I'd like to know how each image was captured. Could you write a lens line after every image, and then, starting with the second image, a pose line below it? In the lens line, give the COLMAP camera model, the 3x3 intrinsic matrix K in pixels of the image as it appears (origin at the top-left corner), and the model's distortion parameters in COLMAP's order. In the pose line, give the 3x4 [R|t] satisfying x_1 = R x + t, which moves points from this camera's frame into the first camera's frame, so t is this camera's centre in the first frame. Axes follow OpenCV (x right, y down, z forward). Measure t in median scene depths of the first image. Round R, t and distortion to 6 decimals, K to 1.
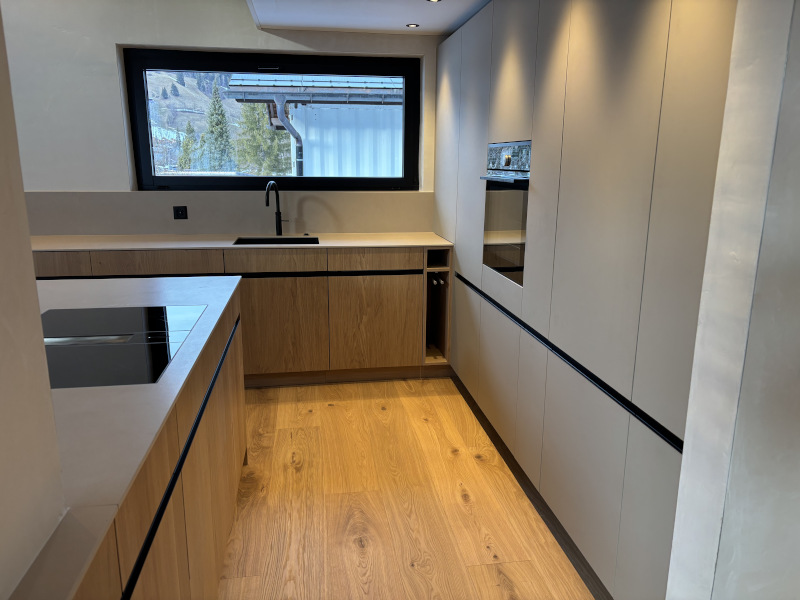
lens RADIAL K [[606.1, 0, 438.4], [0, 606.1, 301.6], [0, 0, 1]] dist [-0.000867, -0.003762]
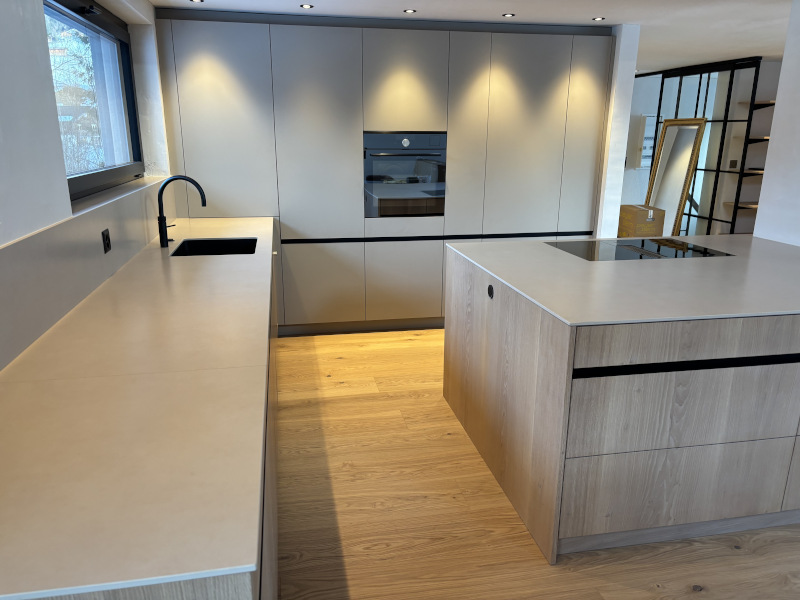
lens RADIAL K [[610.5, 0, 400.0], [0, 610.5, 300.0], [0, 0, 1]] dist [0.000069, -0.007817]
pose [[-0.036777, -0.272070, 0.961574, -1.032396], [0.217045, 0.937081, 0.273441, -0.193994], [-0.975469, 0.218761, 0.024588, 0.718314]]
